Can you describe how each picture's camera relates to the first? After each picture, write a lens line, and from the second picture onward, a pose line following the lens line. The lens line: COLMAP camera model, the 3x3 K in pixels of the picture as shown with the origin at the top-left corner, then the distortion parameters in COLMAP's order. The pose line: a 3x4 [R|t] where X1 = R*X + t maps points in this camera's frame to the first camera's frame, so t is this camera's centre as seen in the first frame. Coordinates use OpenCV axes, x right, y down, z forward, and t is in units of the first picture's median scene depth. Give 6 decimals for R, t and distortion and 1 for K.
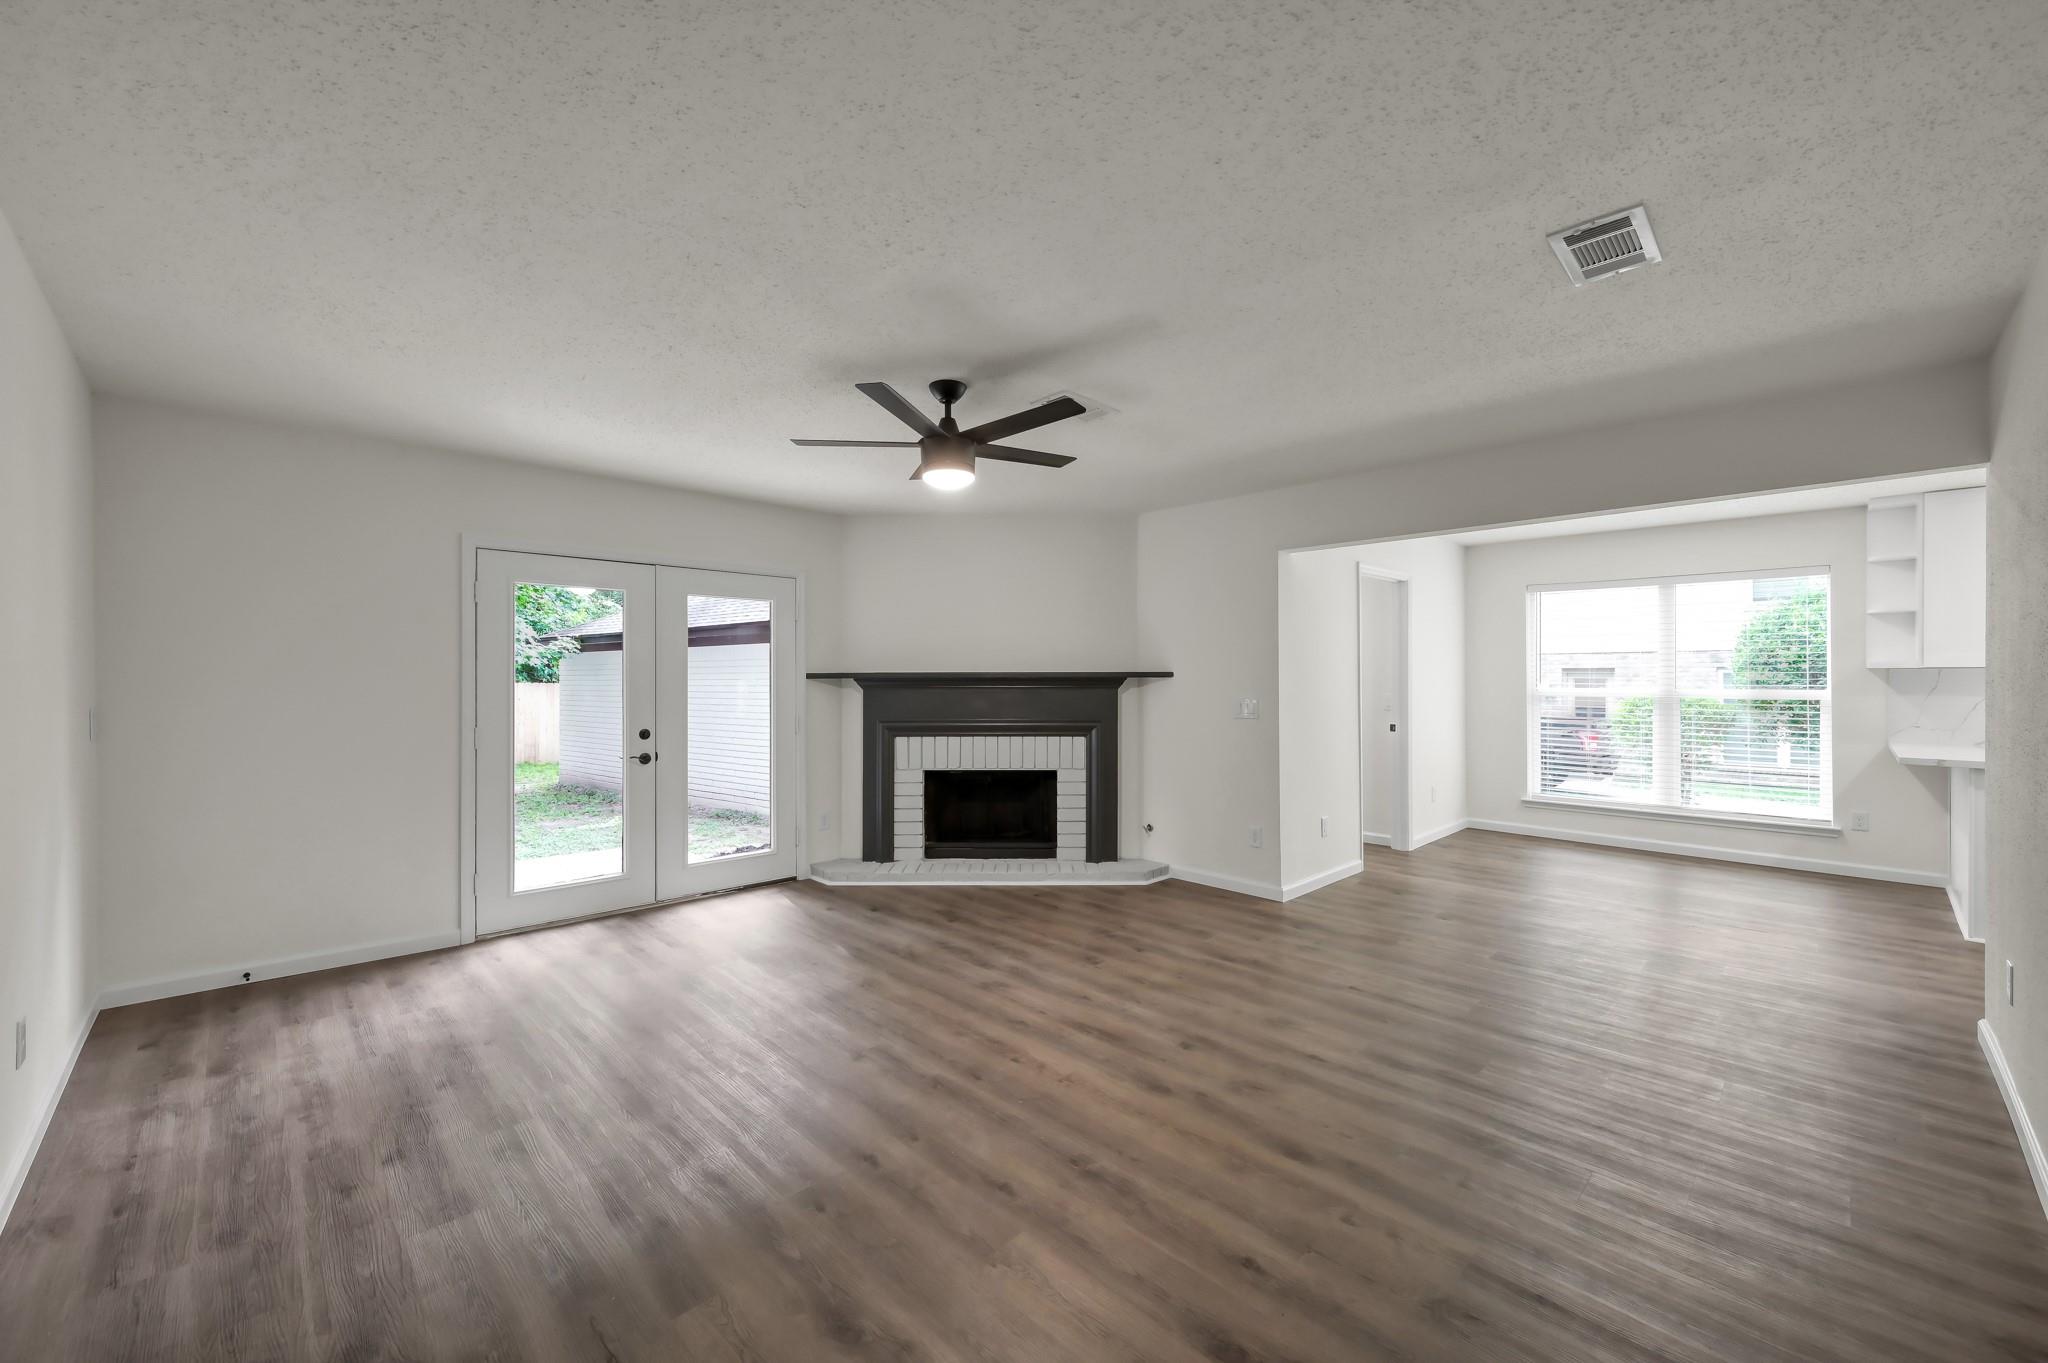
lens RADIAL K [[808.7, 0, 1024.0], [0, 808.7, 681.5], [0, 0, 1]] dist [0.012738, -0.000285]
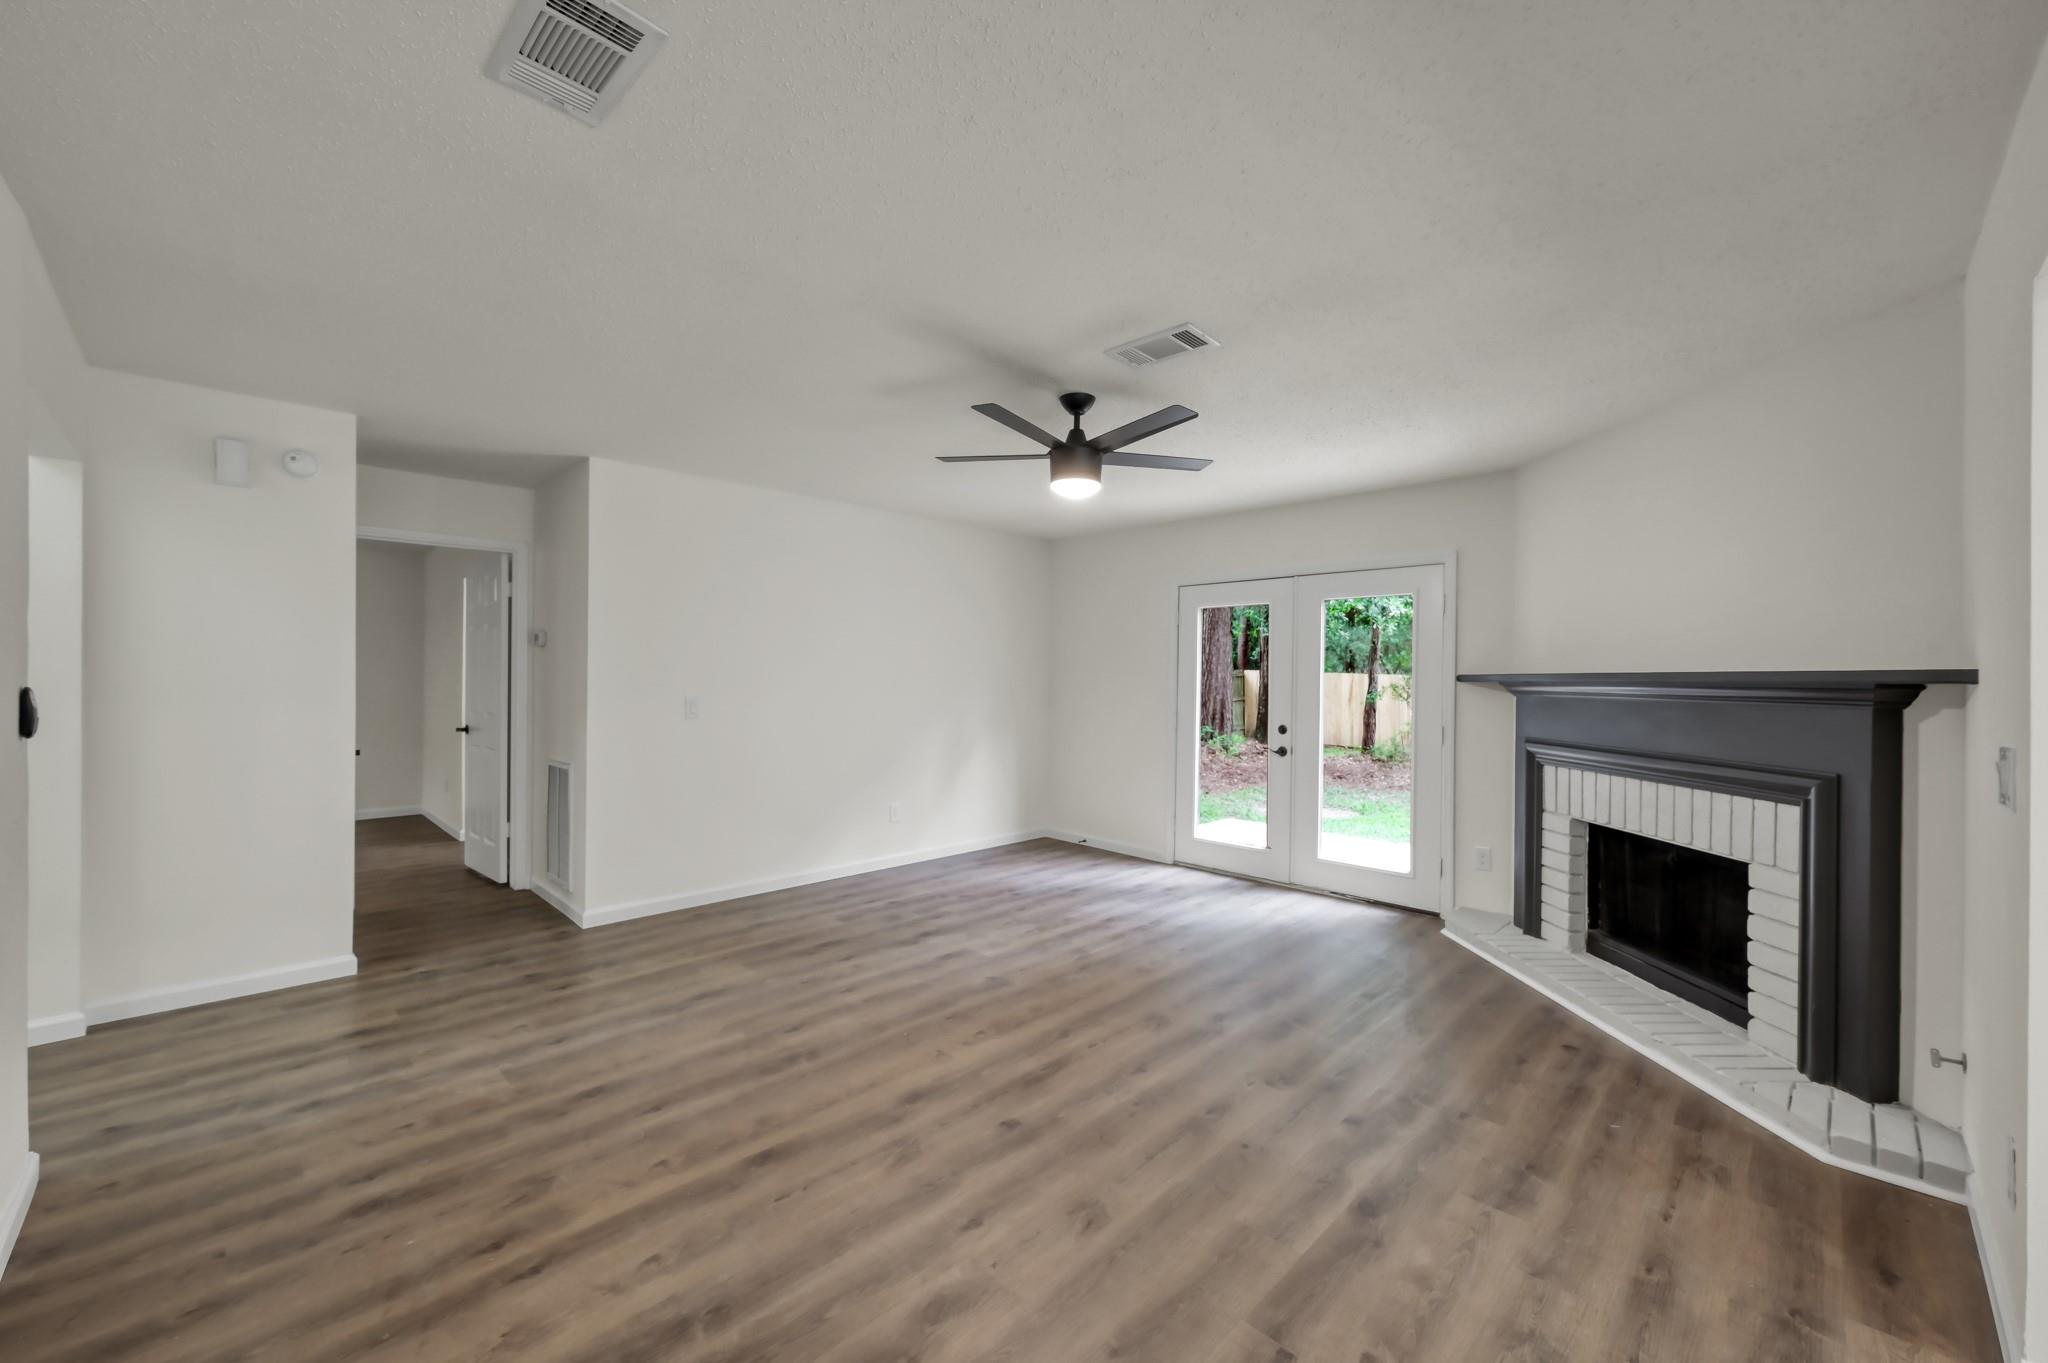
lens RADIAL K [[808.7, 0, 1024.0], [0, 808.7, 681.5], [0, 0, 1]] dist [0.012738, -0.000285]
pose [[0.009225, 0.007025, -0.999933, 0.934526], [-0.009876, 0.999927, 0.006934, -0.007912], [0.999909, 0.009811, 0.009294, 0.913000]]
